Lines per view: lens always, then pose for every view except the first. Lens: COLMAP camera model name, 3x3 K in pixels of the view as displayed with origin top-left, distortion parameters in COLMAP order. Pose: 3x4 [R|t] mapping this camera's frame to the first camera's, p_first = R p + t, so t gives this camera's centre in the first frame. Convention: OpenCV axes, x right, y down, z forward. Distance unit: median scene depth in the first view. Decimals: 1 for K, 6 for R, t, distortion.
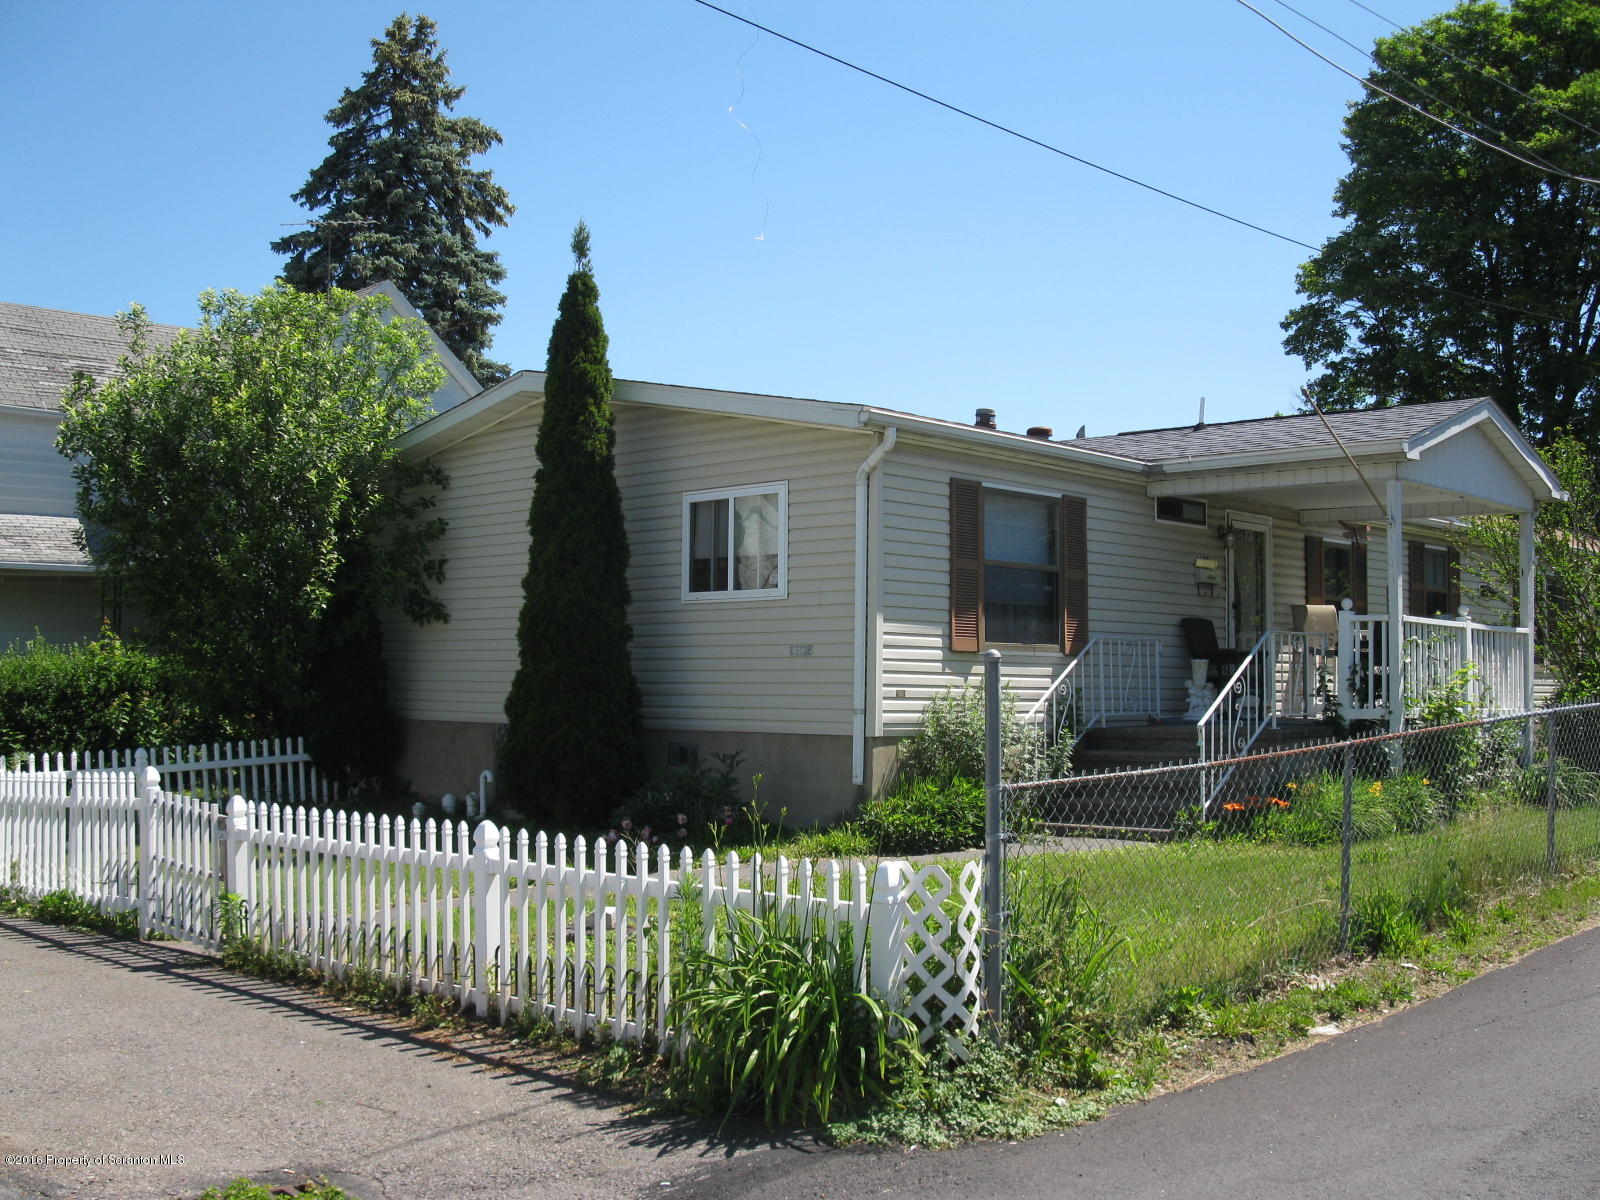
lens RADIAL K [[1707.2, 0, 791.7], [0, 1707.2, 594.8], [0, 0, 1]] dist [-0.132217, 0.000000]
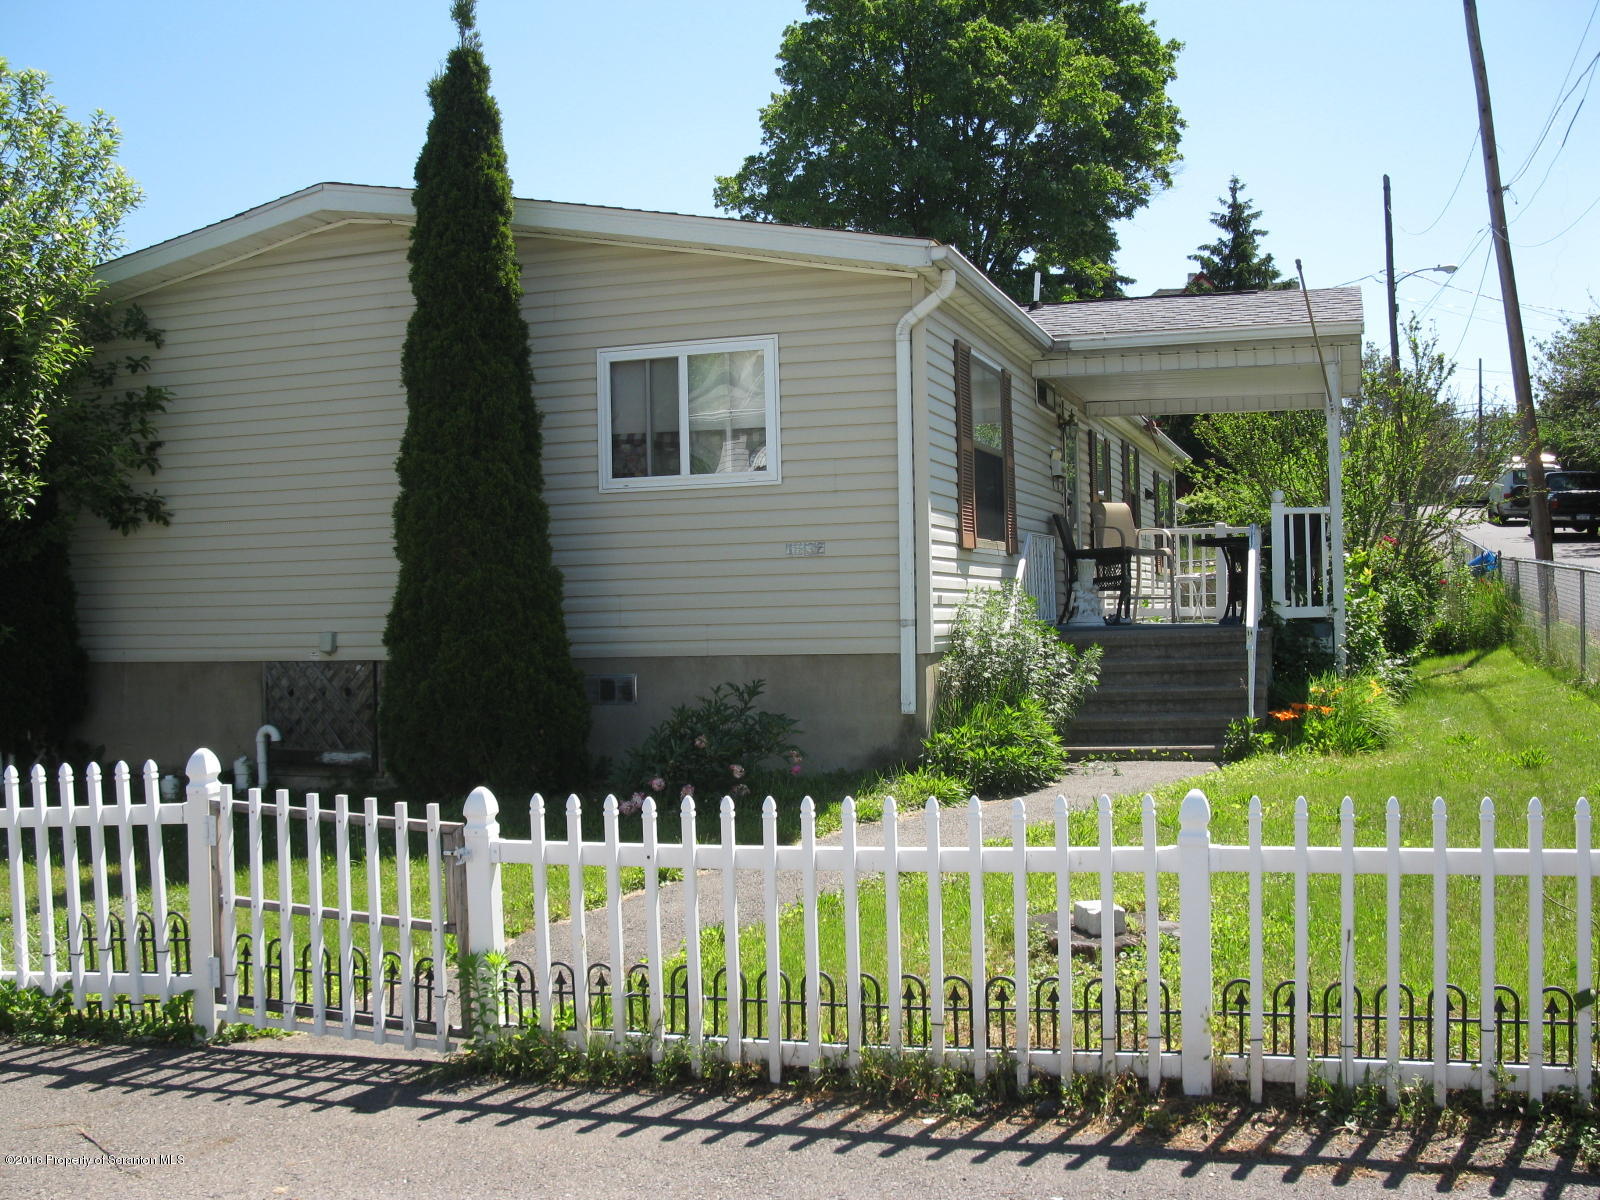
lens RADIAL K [[1707.2, 0, 797.8], [0, 1707.2, 590.7], [0, 0, 1]] dist [-0.132217, 0.000000]
pose [[0.899907, -0.024756, 0.435379, -0.322100], [0.005925, 0.998989, 0.044557, 0.015490], [-0.436042, -0.037517, 0.899144, 0.272064]]
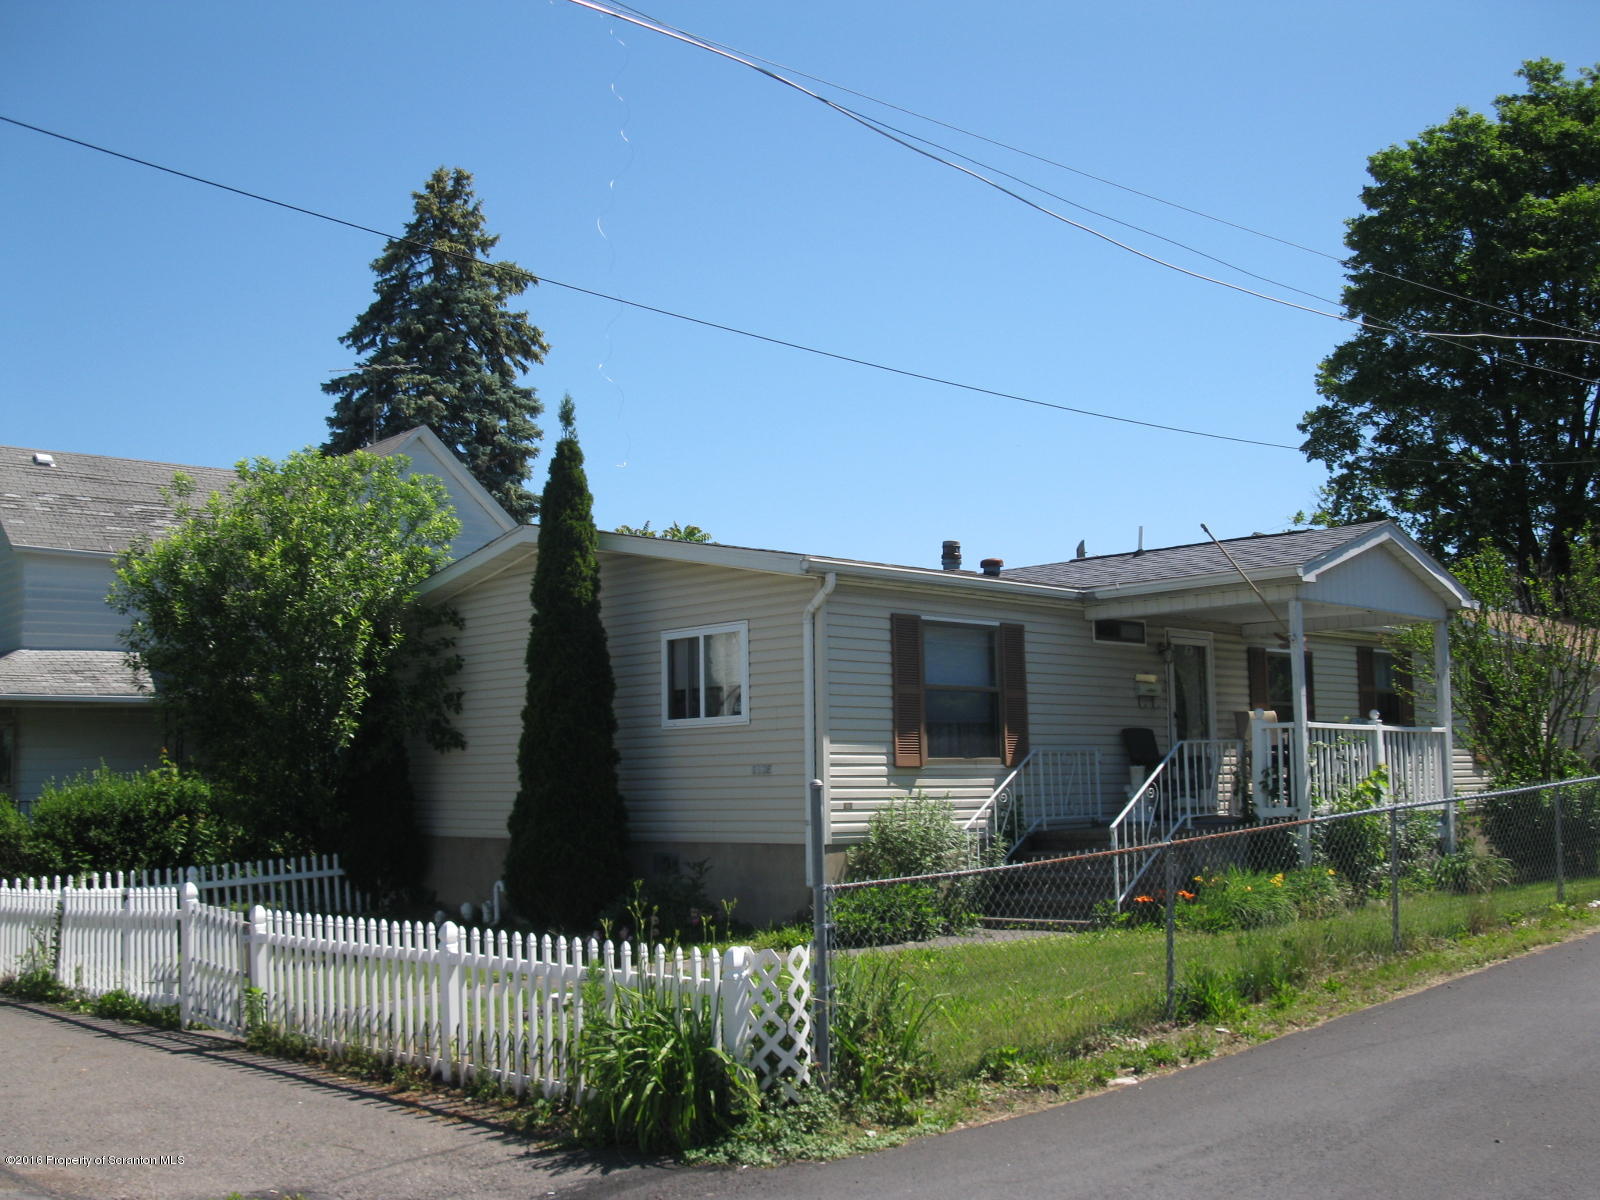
lens RADIAL K [[1707.2, 0, 807.3], [0, 1707.2, 601.2], [0, 0, 1]] dist [-0.132217, 0.000000]
pose [[0.999156, -0.027265, -0.030724, 0.069057], [0.025493, 0.998067, -0.056684, -0.013020], [0.032210, 0.055853, 0.997919, -0.128313]]
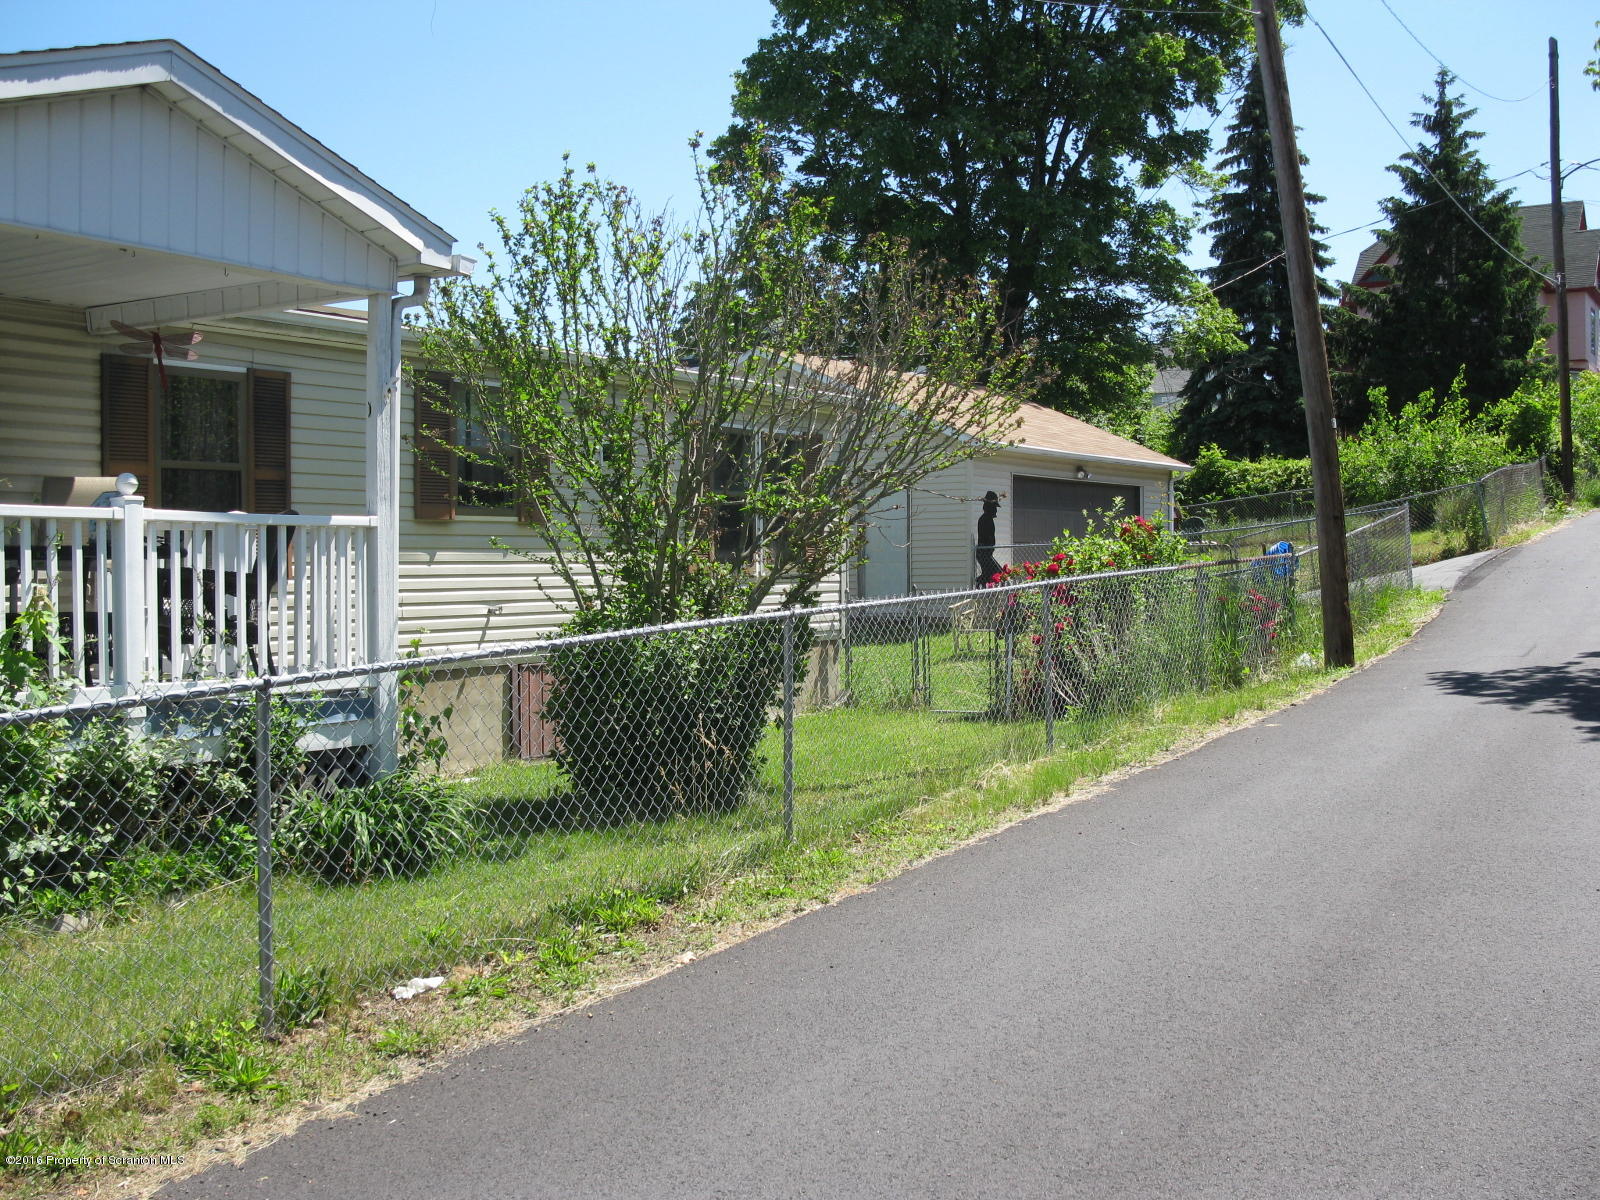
lens RADIAL K [[1707.2, 0, 792.7], [0, 1707.2, 601.8], [0, 0, 1]] dist [-0.132217, 0.000000]
pose [[0.975874, -0.023195, 0.217097, 0.513772], [0.006884, 0.997115, 0.075593, 0.008417], [-0.218224, -0.072274, 0.973219, 0.517781]]
